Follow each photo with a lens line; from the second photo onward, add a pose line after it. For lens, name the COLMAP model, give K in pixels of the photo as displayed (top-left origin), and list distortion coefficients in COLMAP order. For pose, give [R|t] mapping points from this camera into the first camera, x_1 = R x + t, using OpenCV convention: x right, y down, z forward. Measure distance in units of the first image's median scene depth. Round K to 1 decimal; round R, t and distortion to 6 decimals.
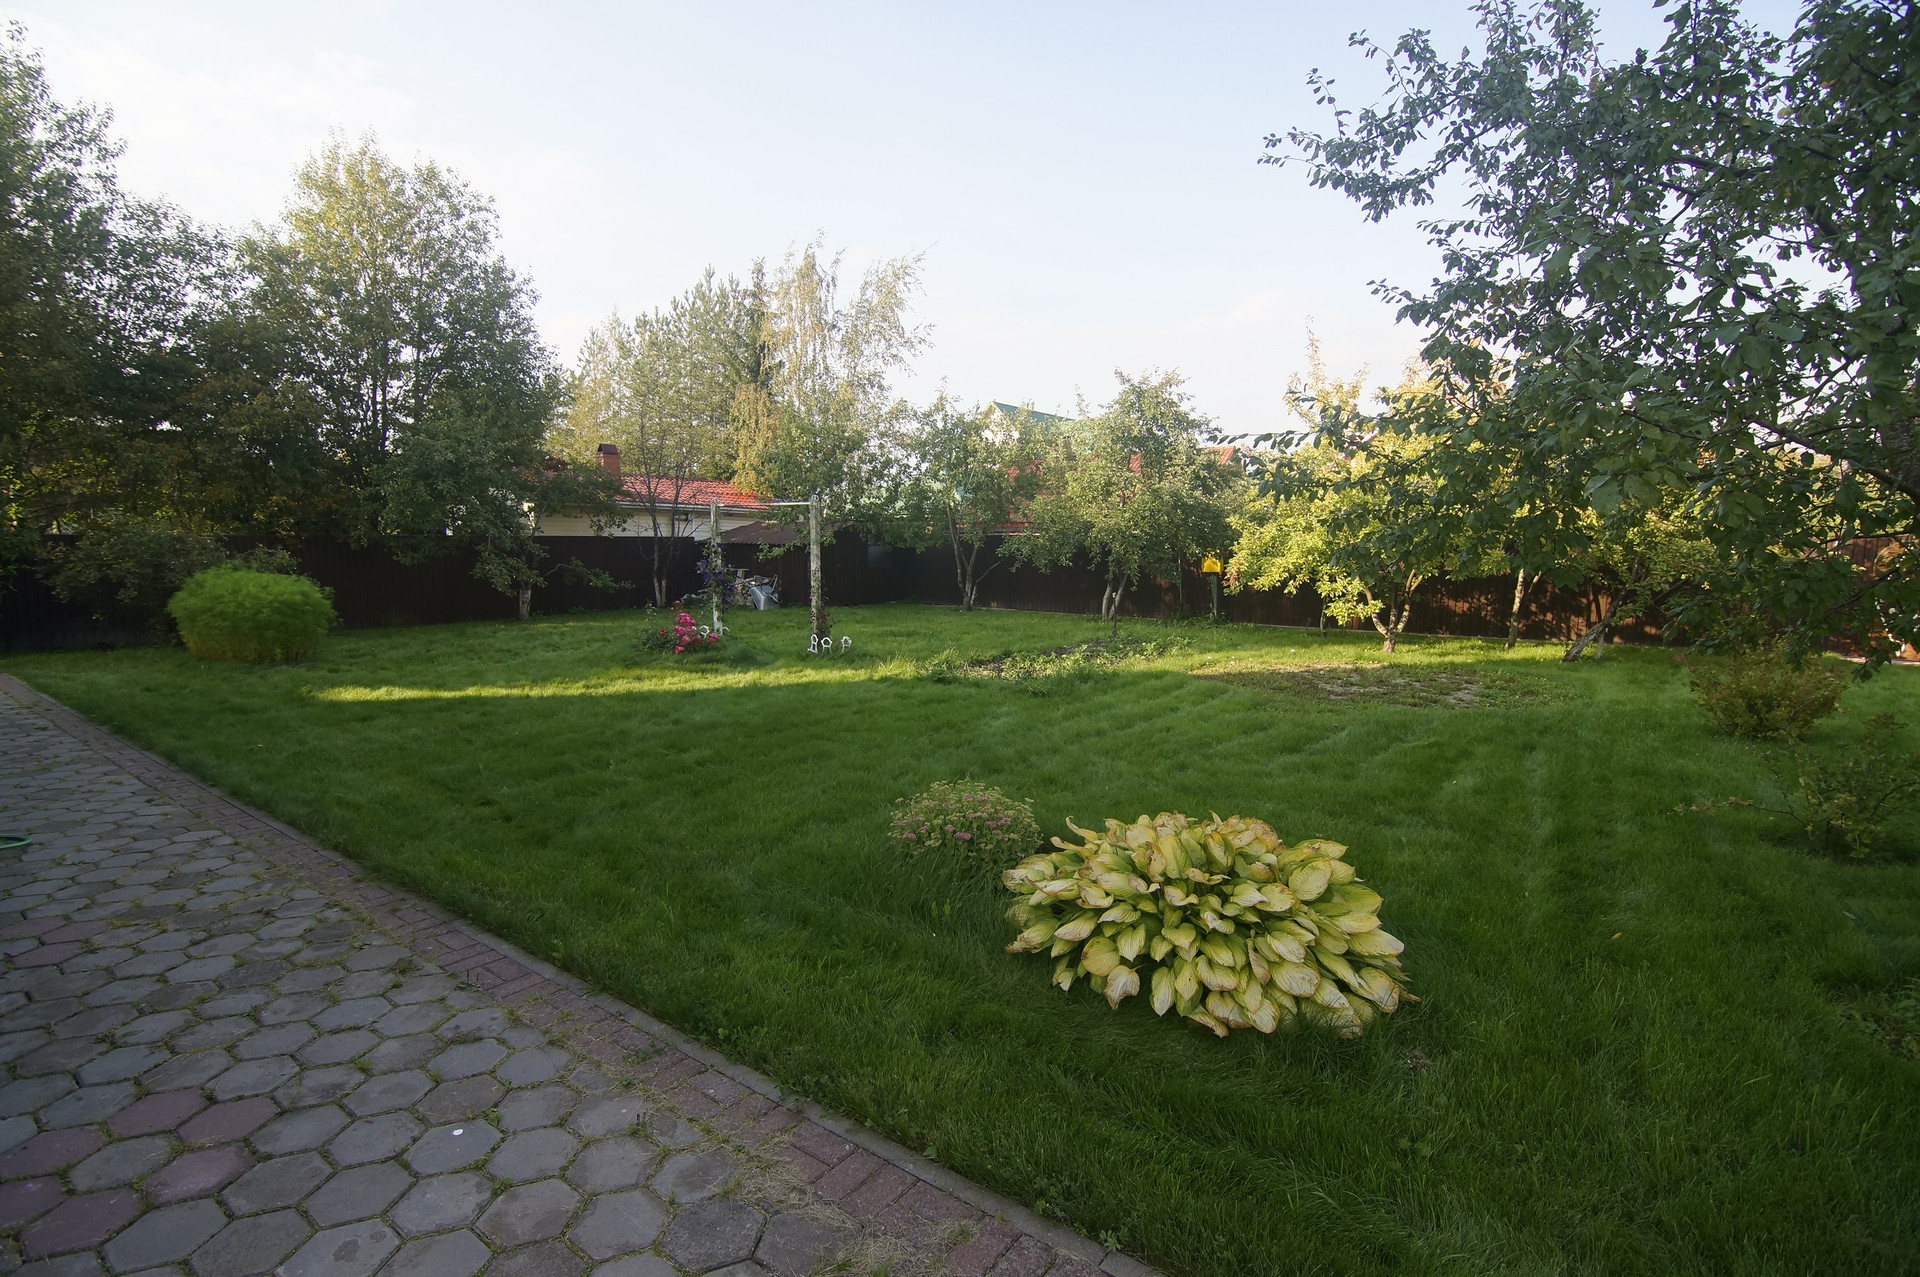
lens RADIAL K [[930.1, 0, 951.8], [0, 930.1, 644.8], [0, 0, 1]] dist [-0.018662, -0.000496]
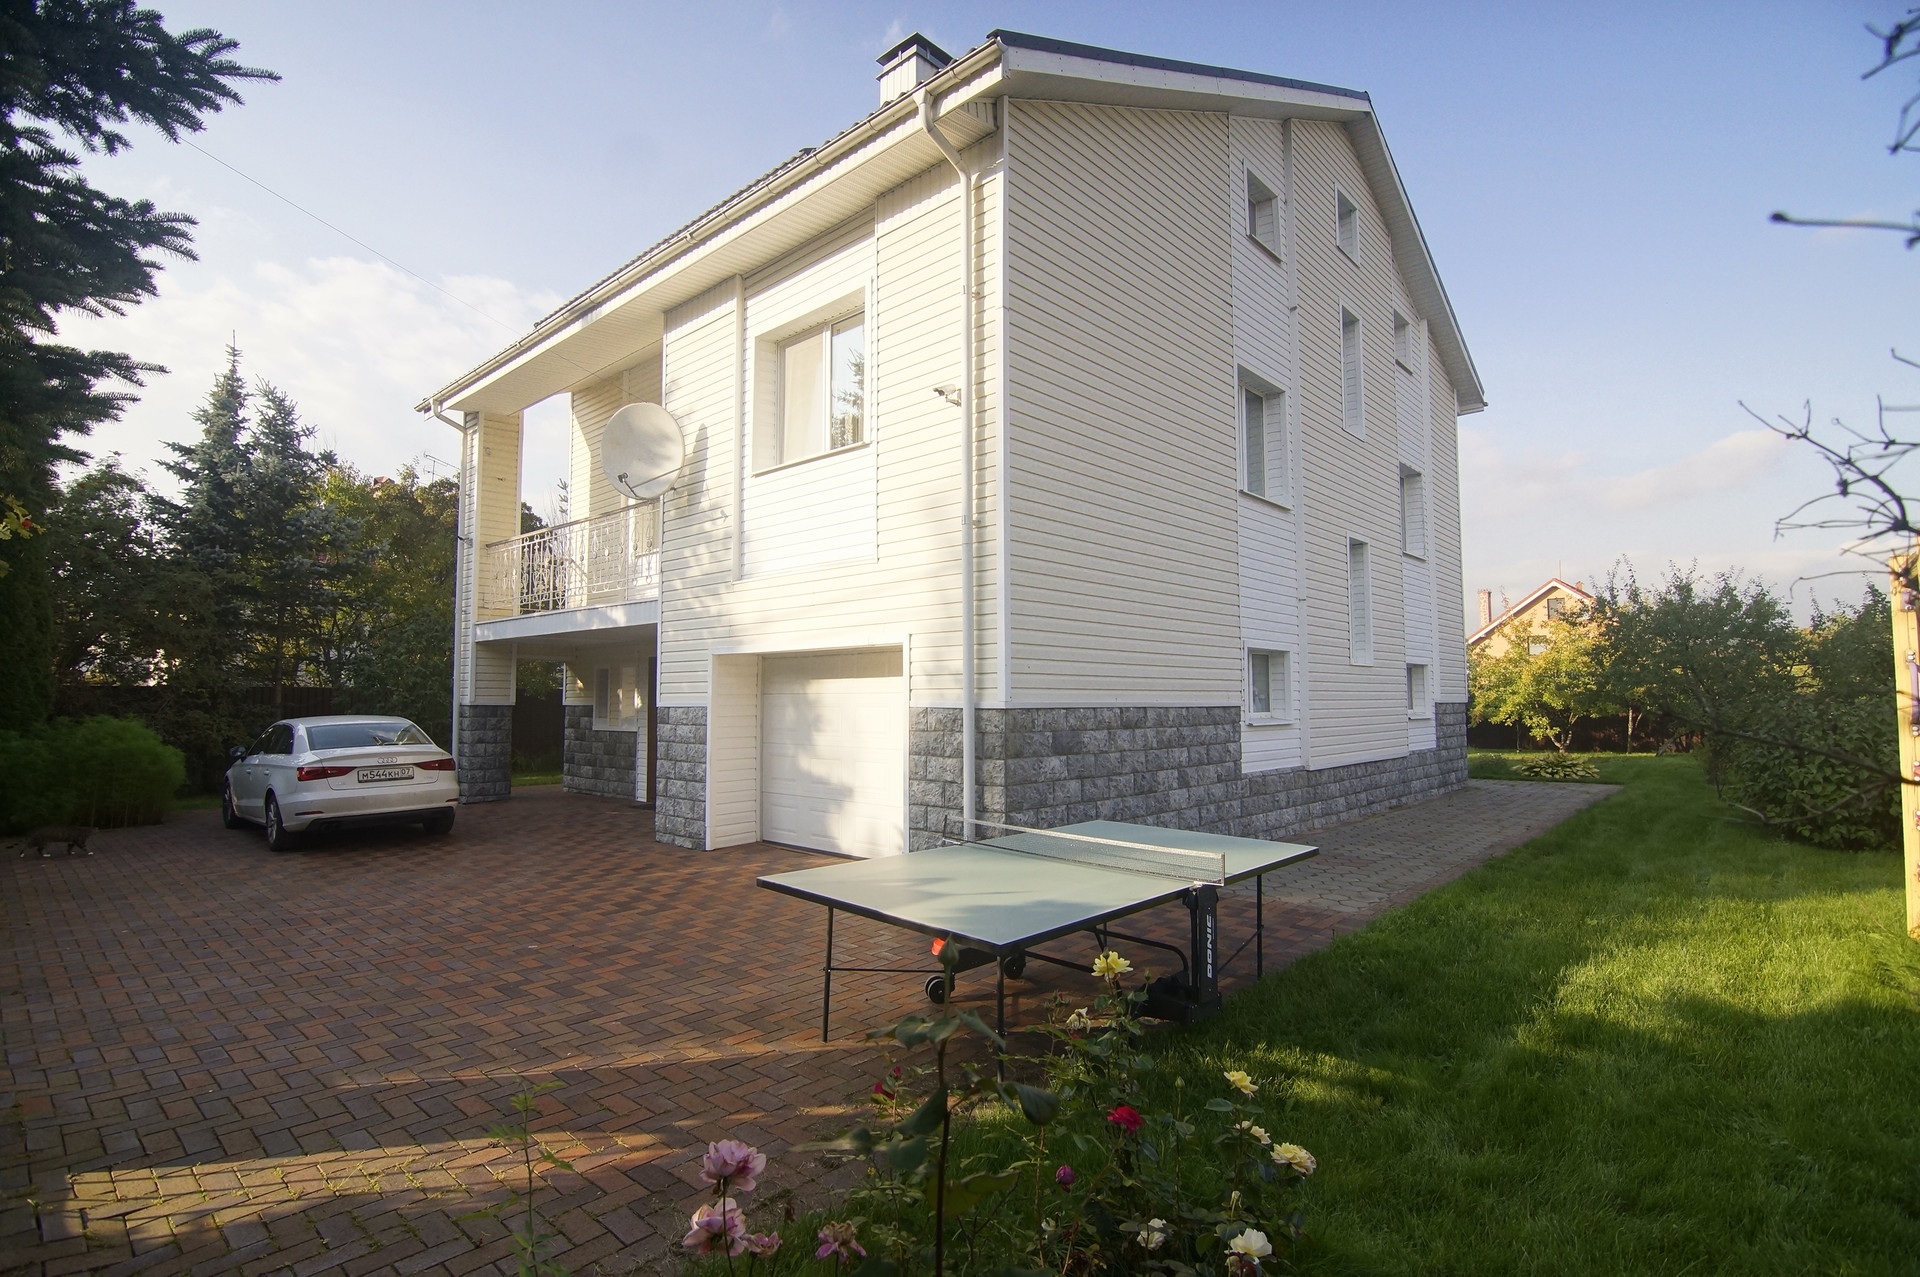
lens RADIAL K [[930.1, 0, 951.8], [0, 930.1, 644.8], [0, 0, 1]] dist [-0.018662, -0.000496]
pose [[0.994691, -0.007146, -0.102662, -0.639562], [-0.010764, 0.984891, -0.172842, 0.134217], [0.102346, 0.173030, 0.979585, -1.130247]]
